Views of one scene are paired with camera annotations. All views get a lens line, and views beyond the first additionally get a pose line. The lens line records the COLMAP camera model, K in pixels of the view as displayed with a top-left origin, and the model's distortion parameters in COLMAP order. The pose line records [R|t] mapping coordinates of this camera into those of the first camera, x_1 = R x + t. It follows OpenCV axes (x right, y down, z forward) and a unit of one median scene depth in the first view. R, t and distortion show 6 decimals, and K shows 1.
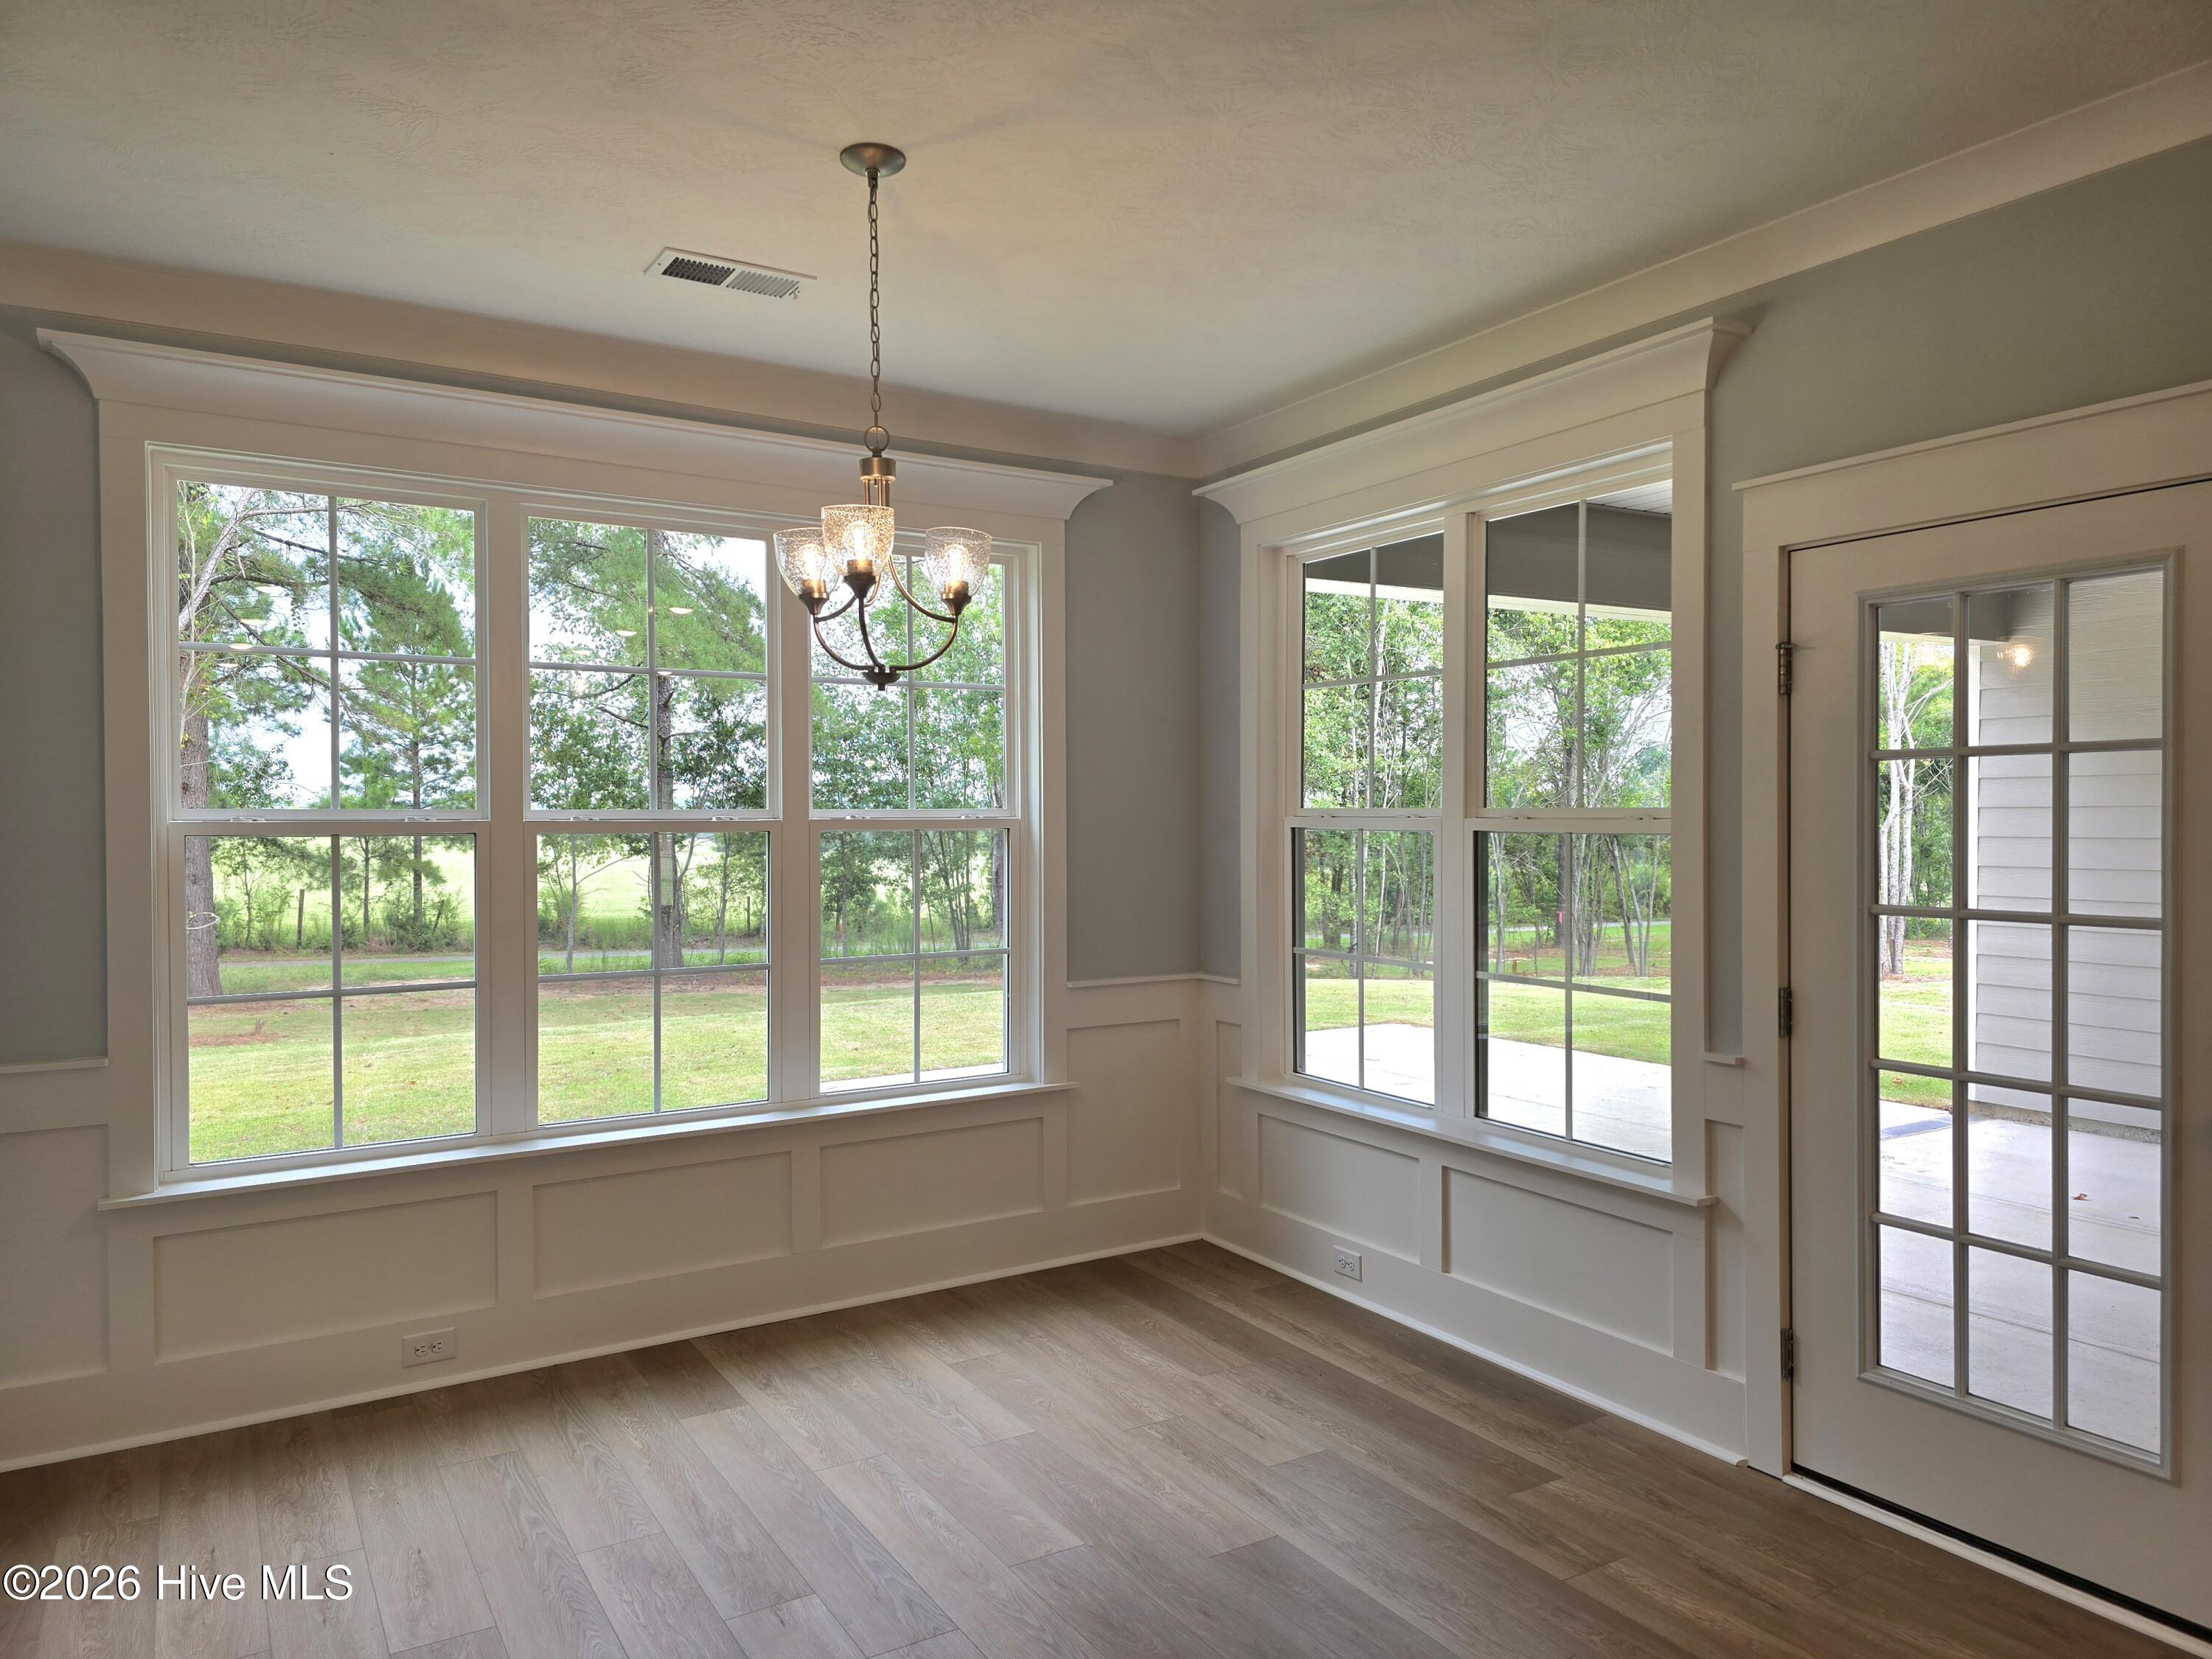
lens RADIAL K [[1489.7, 0, 1106.0], [0, 1489.7, 829.5], [0, 0, 1]] dist [0.083219, -0.077728]
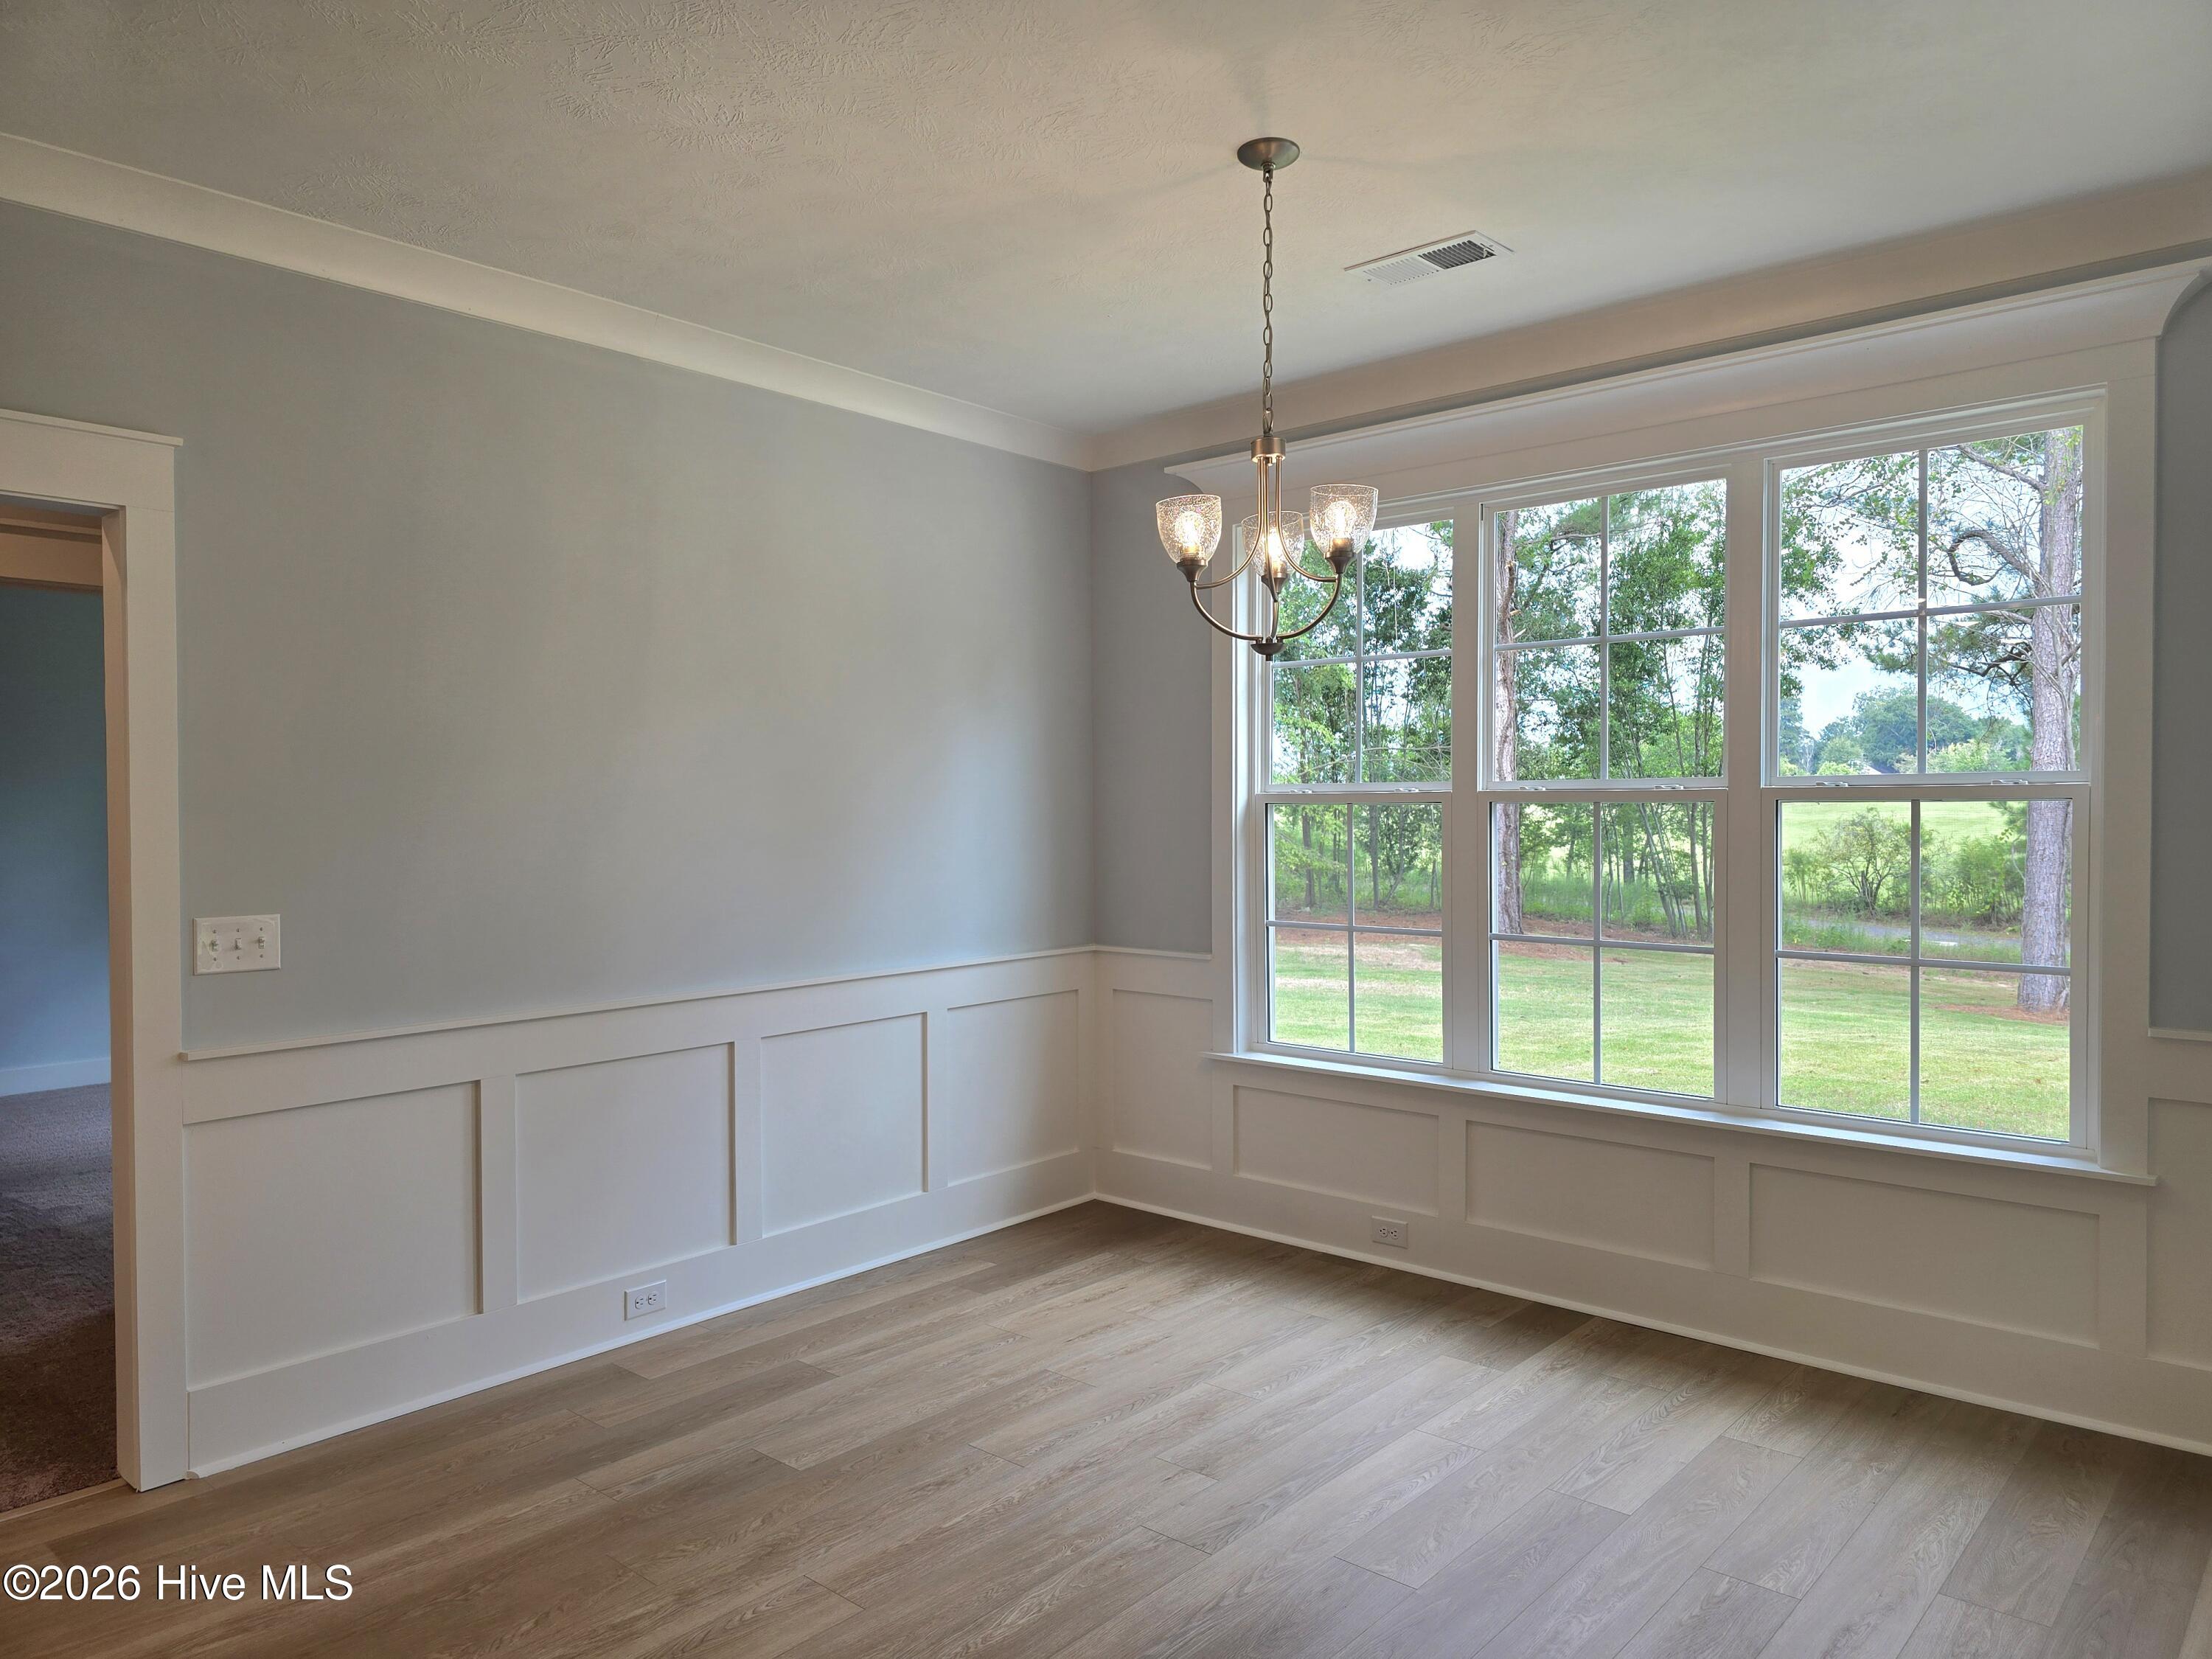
lens RADIAL K [[1485.6, 0, 1106.0], [0, 1485.6, 829.5], [0, 0, 1]] dist [0.039125, -0.040736]
pose [[0.293100, 0.017879, -0.955915, 0.606344], [-0.006972, 0.999839, 0.016562, 0.006013], [0.956056, 0.001810, 0.293178, 0.440333]]
